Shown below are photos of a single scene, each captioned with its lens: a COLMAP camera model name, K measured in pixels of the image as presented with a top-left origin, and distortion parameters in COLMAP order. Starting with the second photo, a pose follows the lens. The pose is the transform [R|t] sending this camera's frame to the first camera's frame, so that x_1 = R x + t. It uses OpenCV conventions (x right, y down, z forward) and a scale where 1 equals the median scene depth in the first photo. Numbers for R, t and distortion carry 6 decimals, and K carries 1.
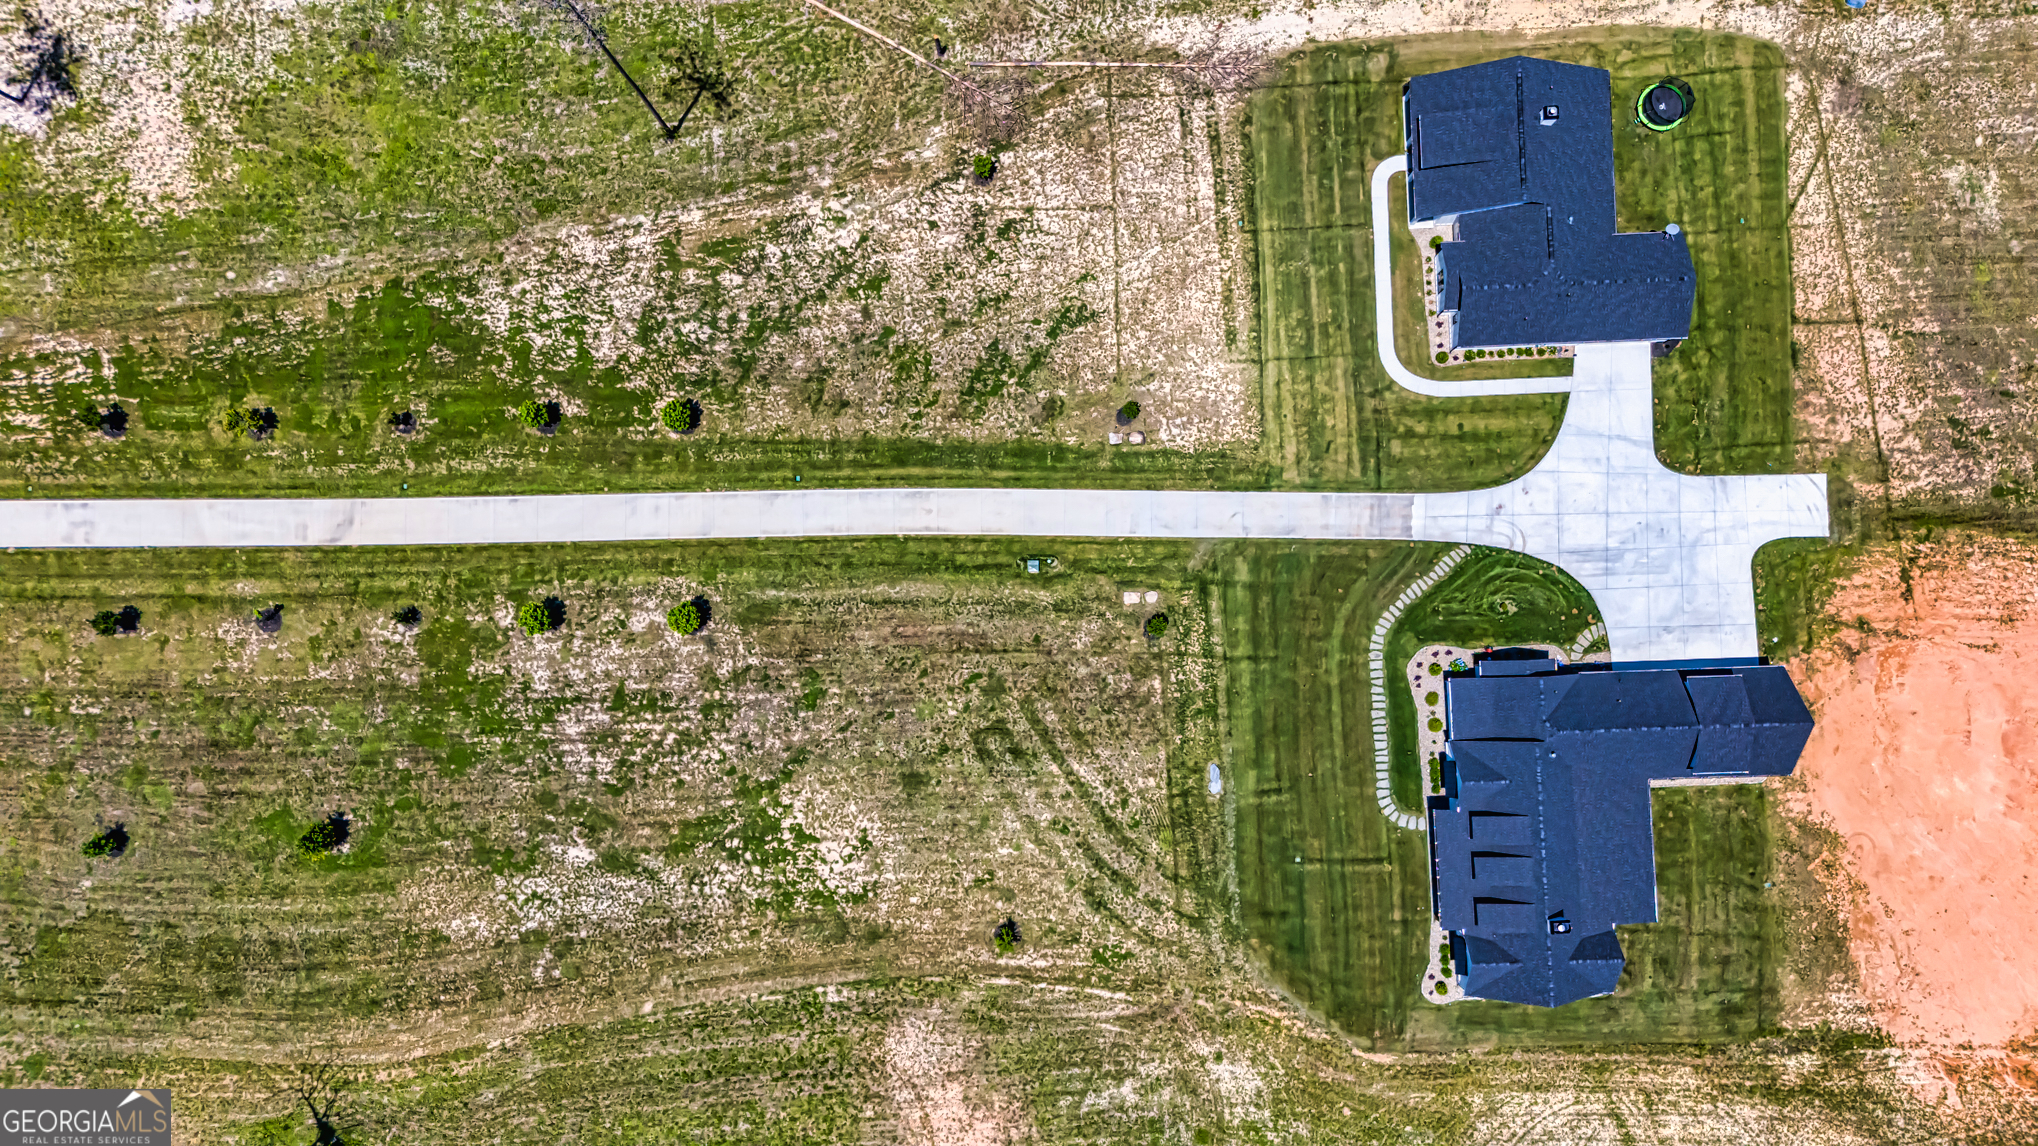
lens RADIAL K [[1503.0, 0, 1013.1], [0, 1503.0, 567.8], [0, 0, 1]] dist [0.061018, -0.038916]
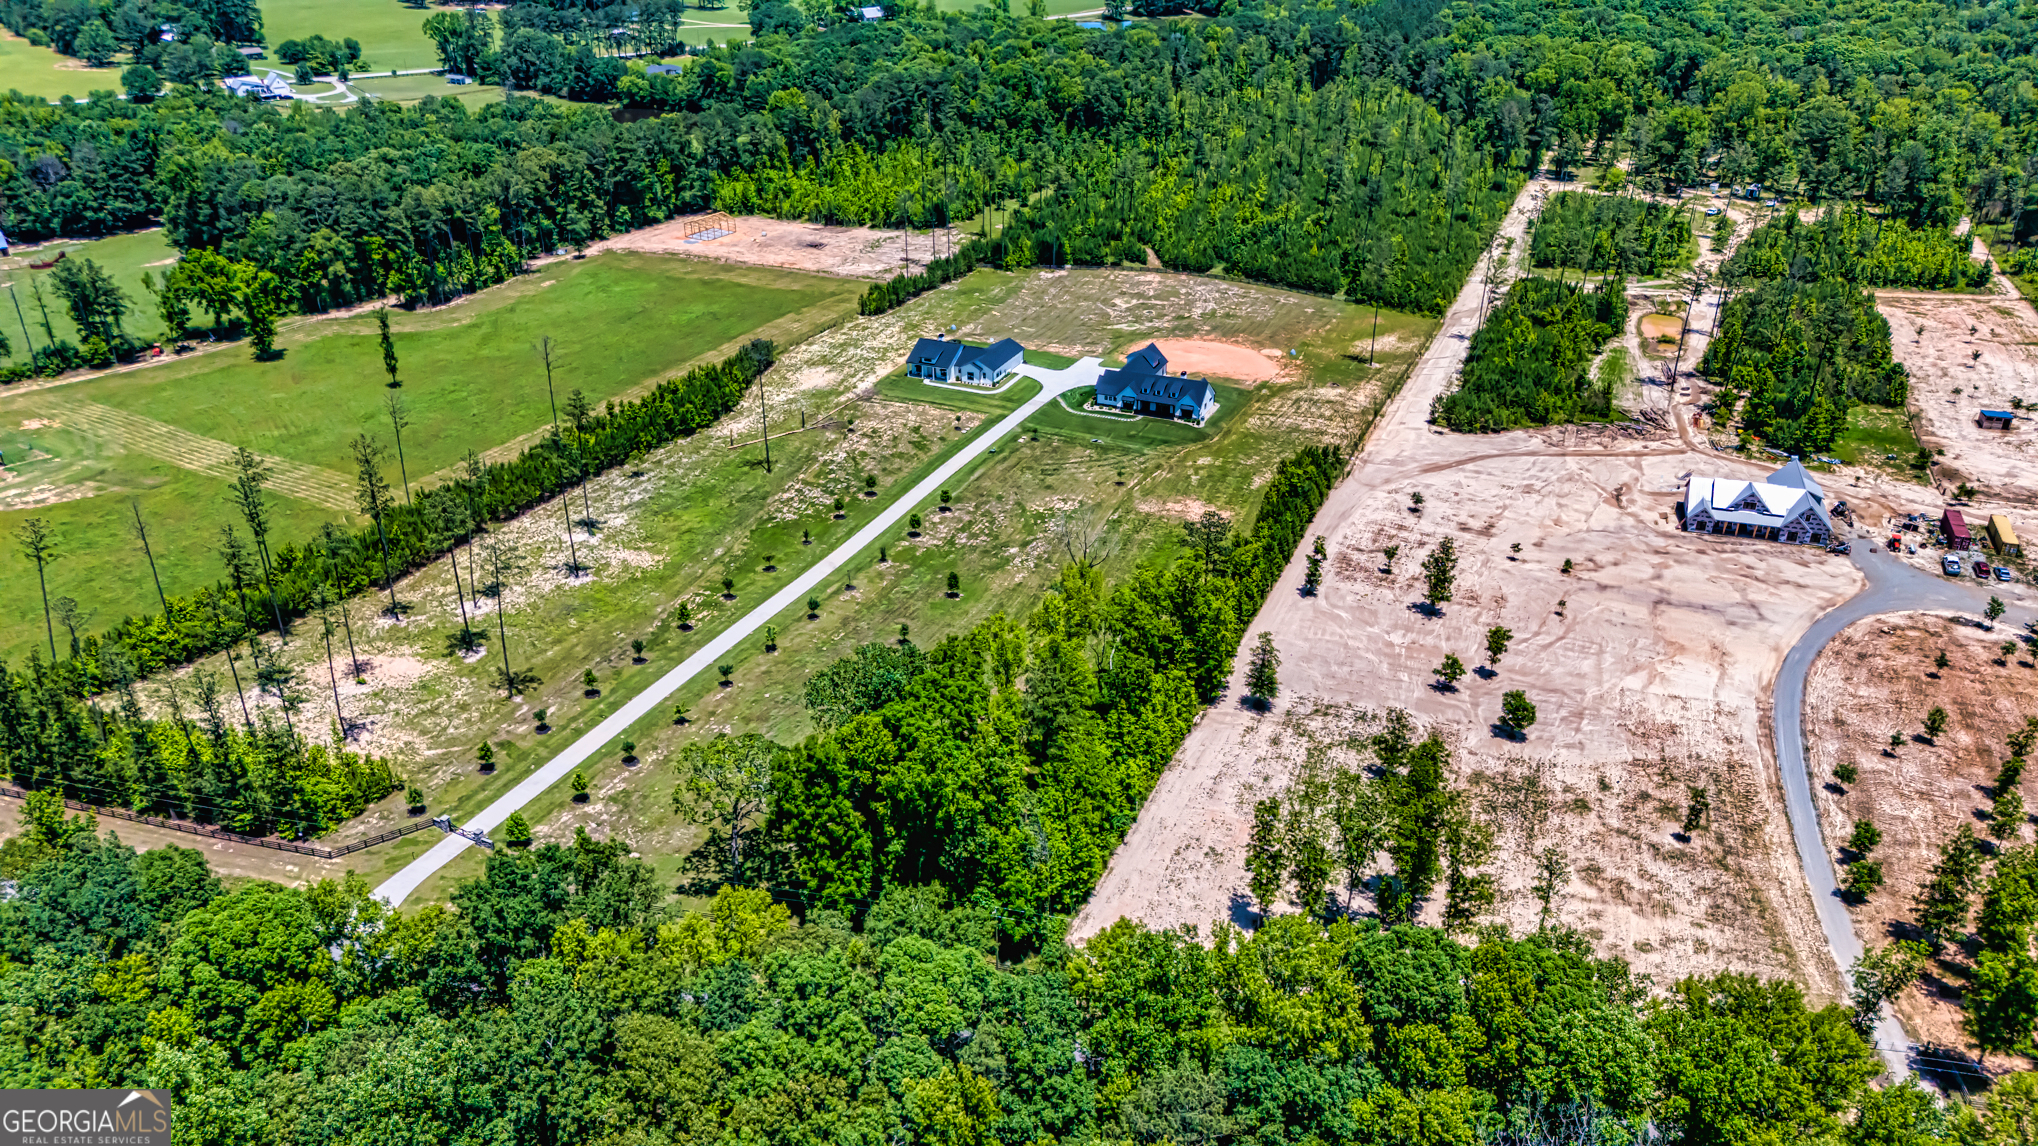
lens RADIAL K [[1503.0, 0, 1019.8], [0, 1503.0, 577.1], [0, 0, 1]] dist [0.061018, -0.038916]
pose [[0.446368, -0.401143, 0.799900, -2.099949], [0.893741, 0.244327, -0.376206, 1.055860], [-0.044525, 0.882830, 0.467578, -0.008883]]
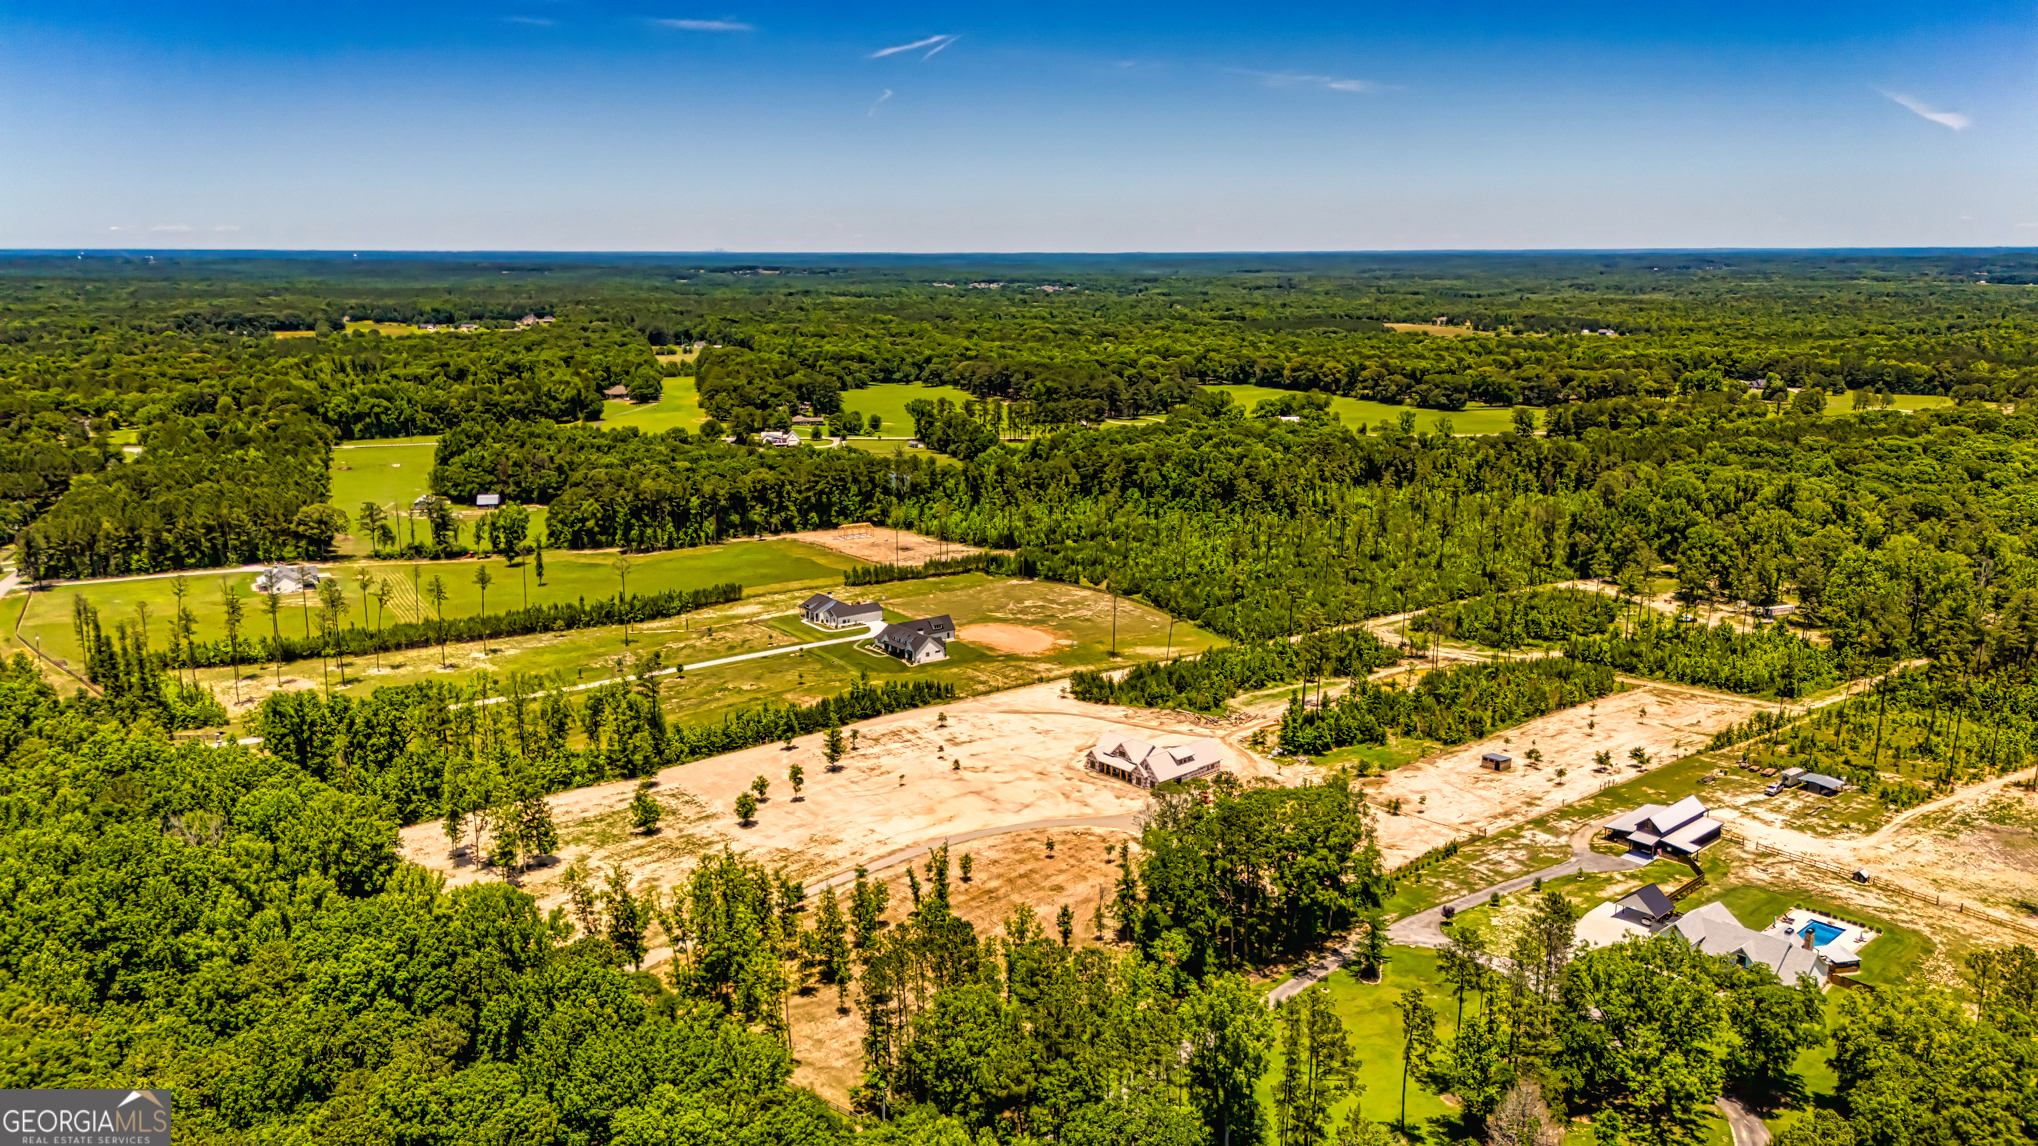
lens RADIAL K [[1503.0, 0, 1028.0], [0, 1503.0, 571.6], [0, 0, 1]] dist [0.061018, -0.038916]
pose [[0.820214, -0.101217, 0.563031, -1.529572], [0.570193, 0.224039, -0.790371, 3.275350], [-0.046142, 0.969310, 0.241473, -0.137372]]
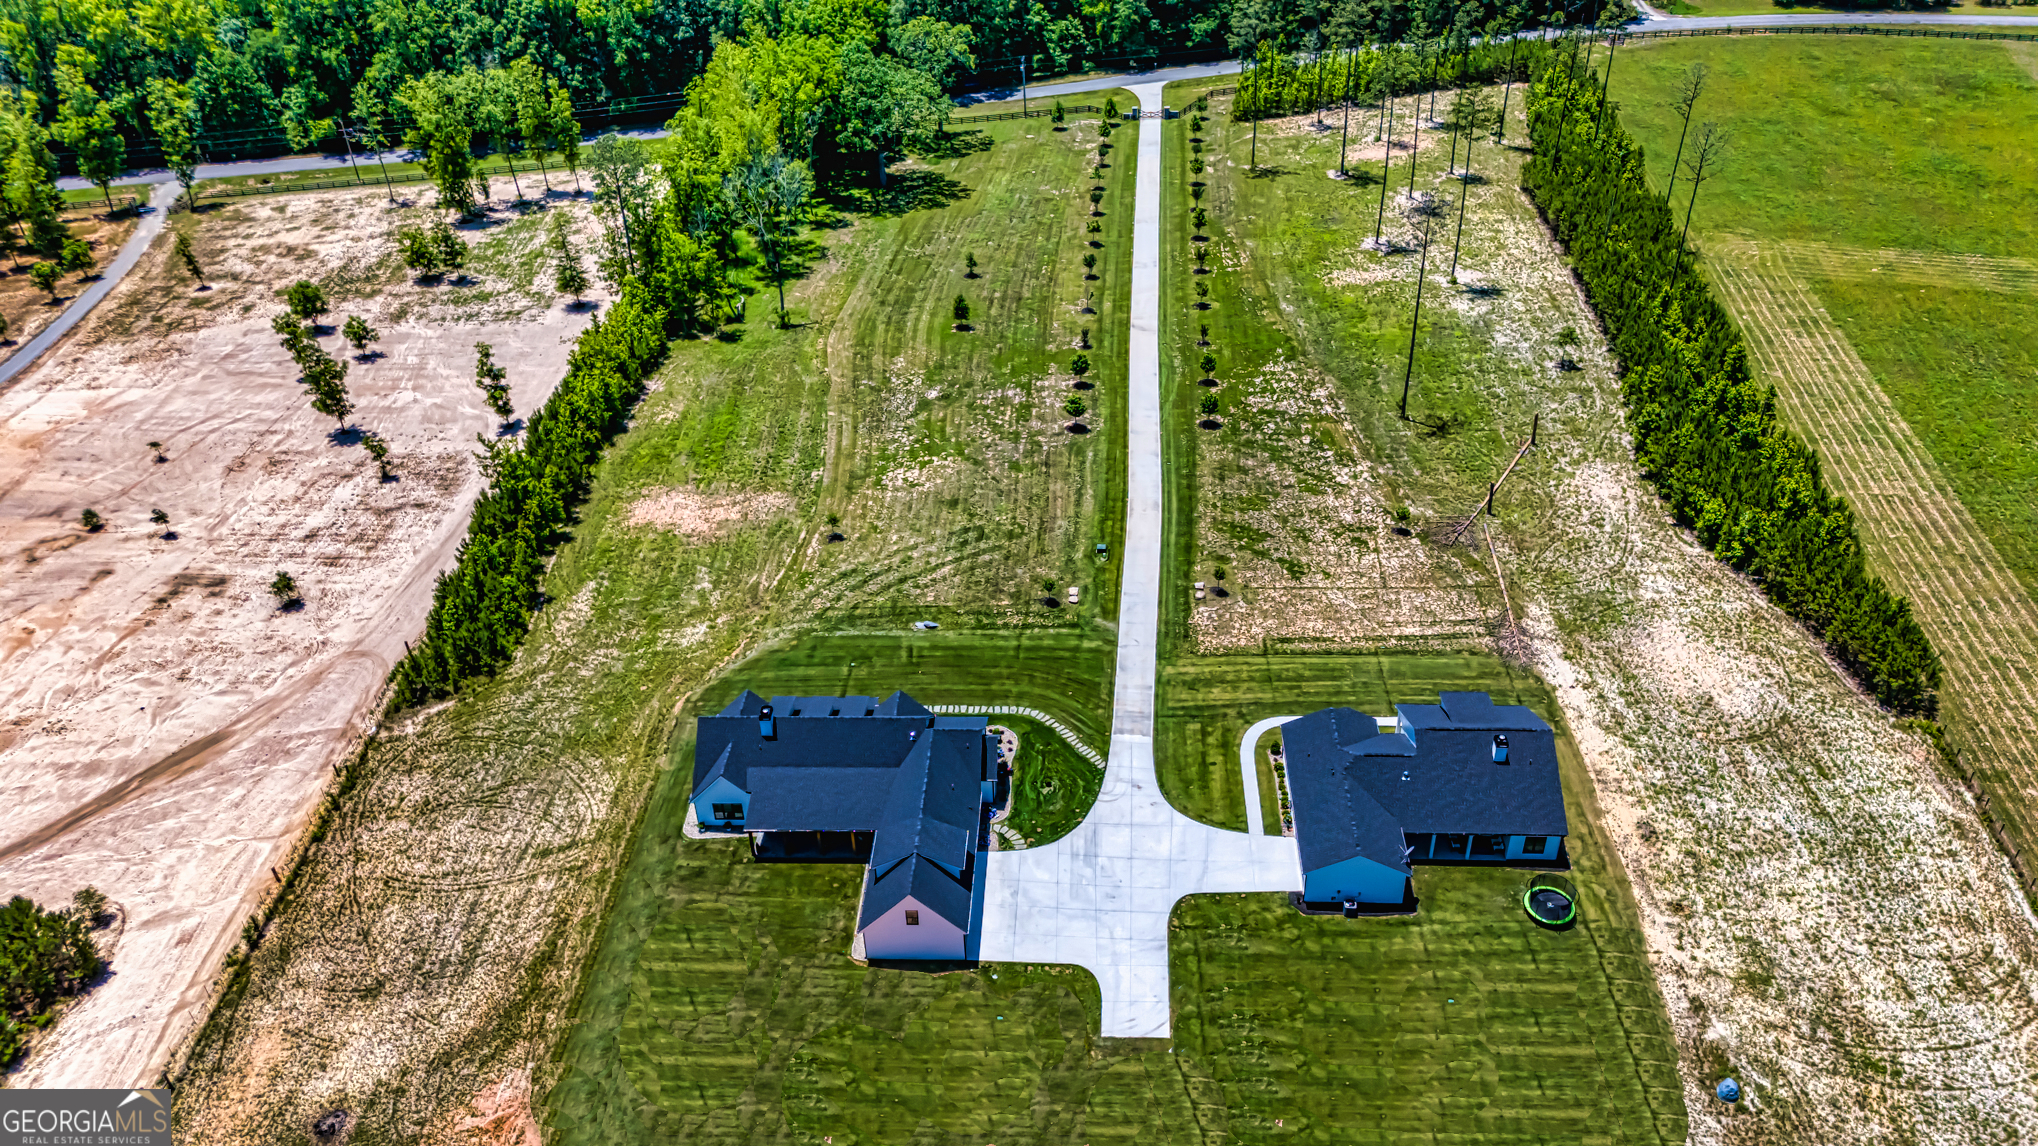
lens RADIAL K [[1503.0, 0, 1035.6], [0, 1503.0, 568.0], [0, 0, 1]] dist [0.061018, -0.038916]
pose [[-0.073676, 0.581602, -0.810130, 1.107760], [-0.994377, 0.019114, 0.104154, -0.081420], [0.076061, 0.813249, 0.576924, 0.243678]]
